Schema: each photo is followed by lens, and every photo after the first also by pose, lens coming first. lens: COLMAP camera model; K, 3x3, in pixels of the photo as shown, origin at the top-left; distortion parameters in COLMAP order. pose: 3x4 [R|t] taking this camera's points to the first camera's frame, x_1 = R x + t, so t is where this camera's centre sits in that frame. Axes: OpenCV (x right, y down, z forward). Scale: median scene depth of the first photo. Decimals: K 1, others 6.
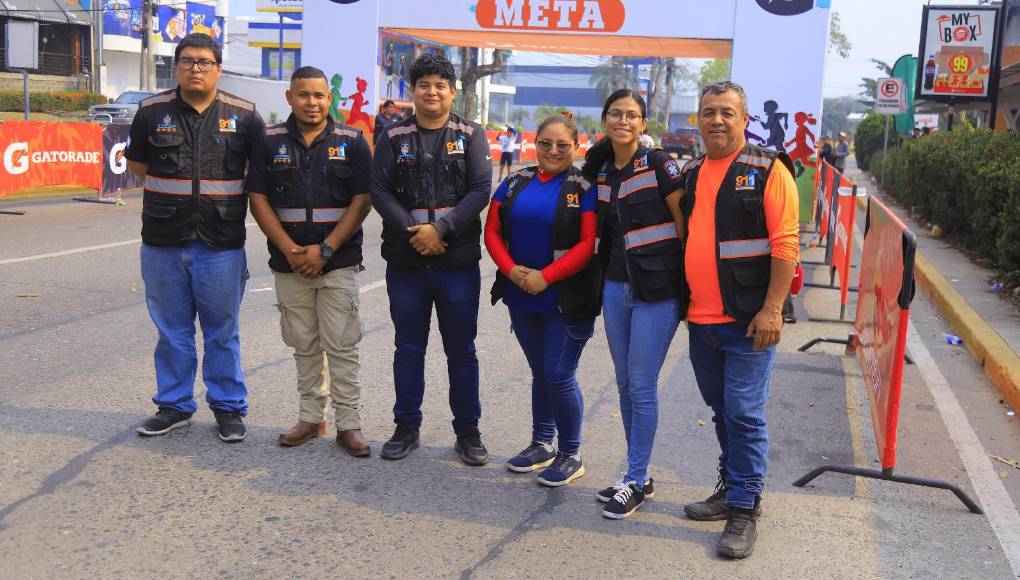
lens RADIAL K [[1001.0, 0, 510.0], [0, 1001.0, 290.0], [0, 0, 1]] dist [0.018809, 0.007943]
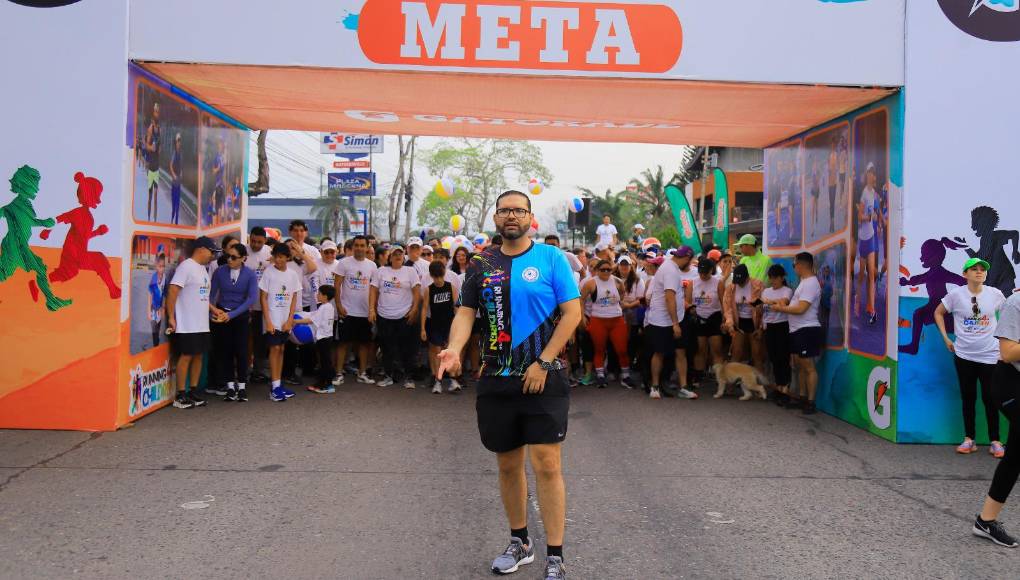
lens RADIAL K [[1001.0, 0, 510.0], [0, 1001.0, 290.0], [0, 0, 1]] dist [0.018809, 0.007943]
pose [[0.960218, -0.037797, 0.276682, -0.098959], [0.072869, 0.990384, -0.117596, -0.101351], [-0.269576, 0.133079, 0.953739, 0.564465]]
